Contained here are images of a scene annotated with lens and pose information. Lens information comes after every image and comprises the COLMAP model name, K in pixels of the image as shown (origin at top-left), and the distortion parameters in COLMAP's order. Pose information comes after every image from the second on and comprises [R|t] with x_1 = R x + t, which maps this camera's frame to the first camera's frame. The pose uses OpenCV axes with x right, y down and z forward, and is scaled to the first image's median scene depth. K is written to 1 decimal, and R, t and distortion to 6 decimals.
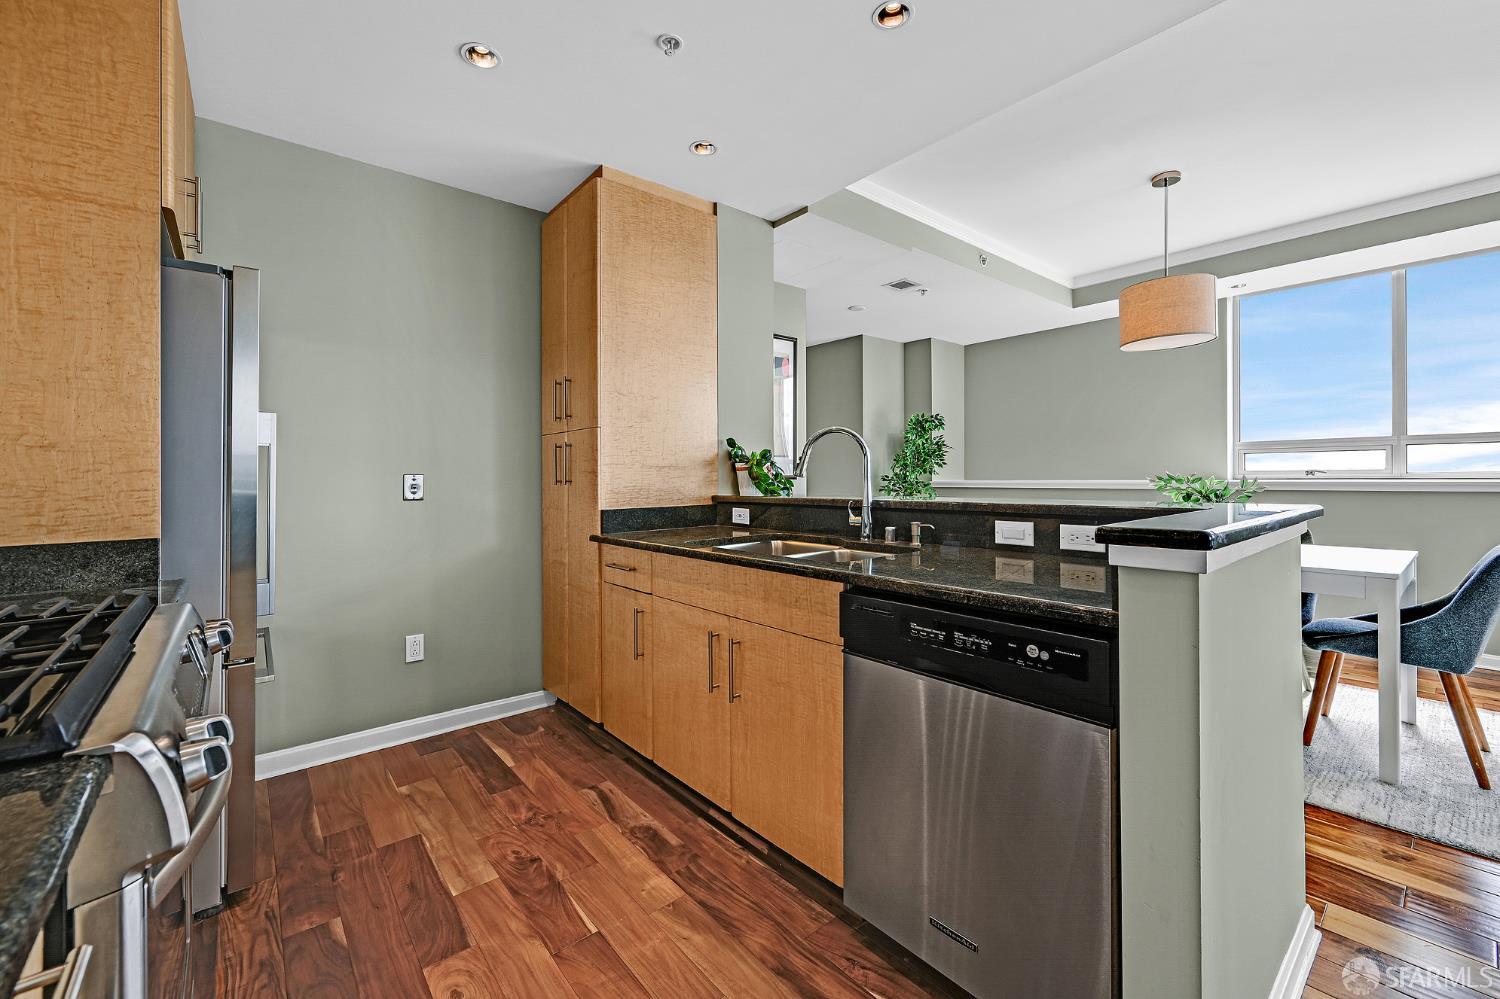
lens RADIAL K [[610.7, 0, 766.4], [0, 610.7, 474.5], [0, 0, 1]] dist [-0.007439, -0.000846]
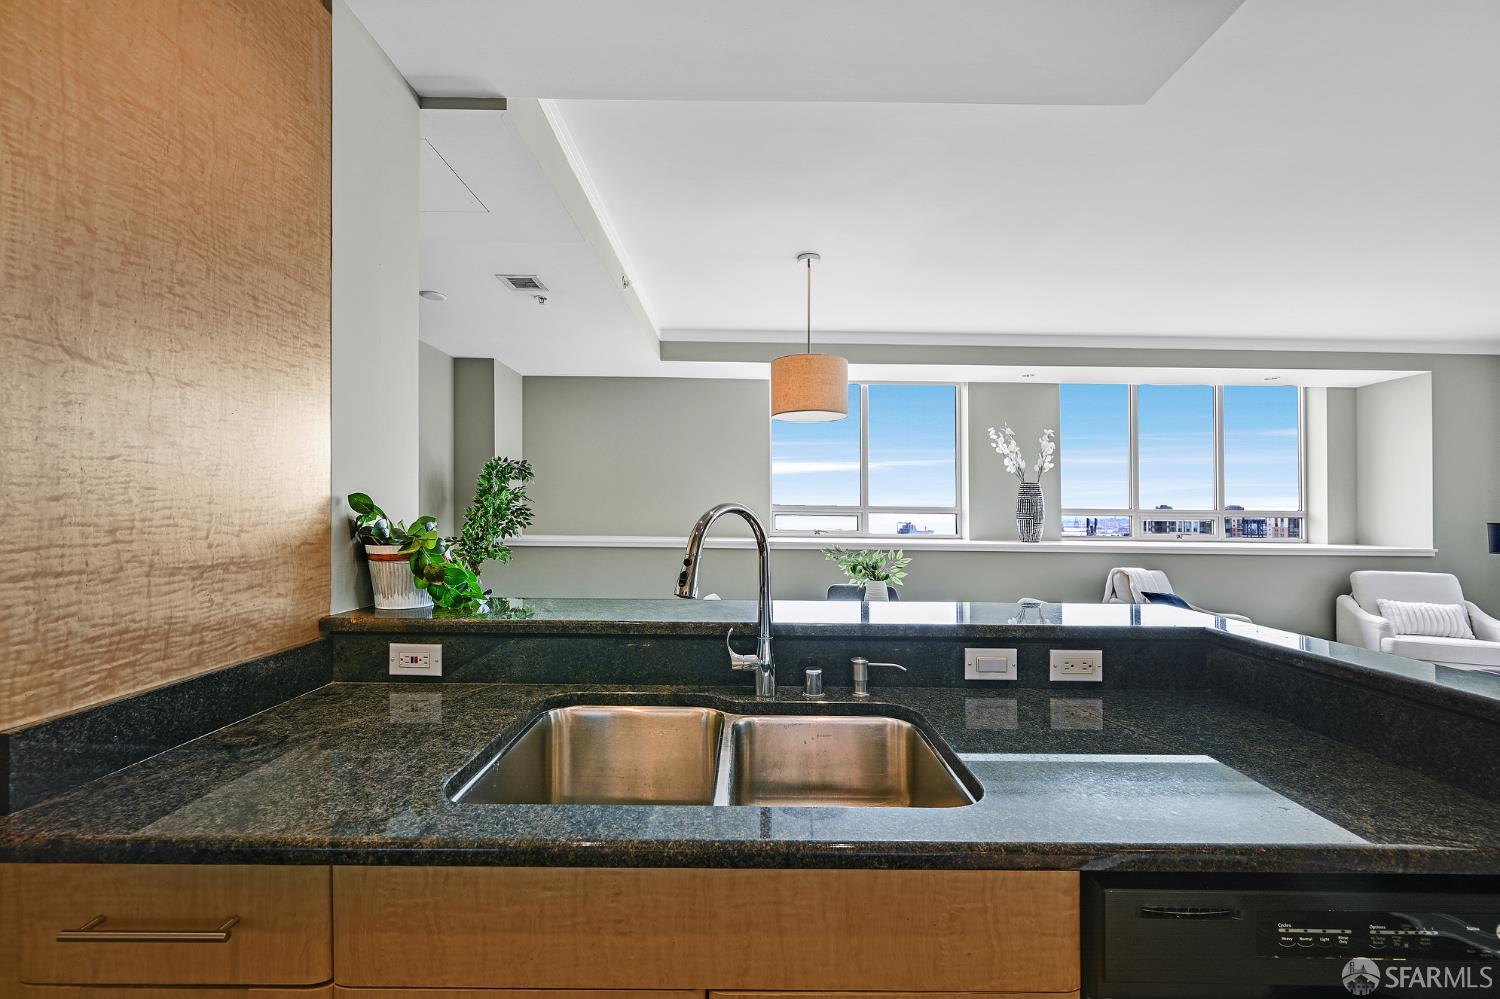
lens RADIAL K [[610.7, 0, 742.6], [0, 610.7, 514.8], [0, 0, 1]] dist [-0.007439, -0.000846]
pose [[0.665453, 0.018693, 0.746206, -0.217431], [-0.019524, 0.999780, -0.007635, -0.045407], [-0.746184, -0.009488, 0.665672, 0.466090]]
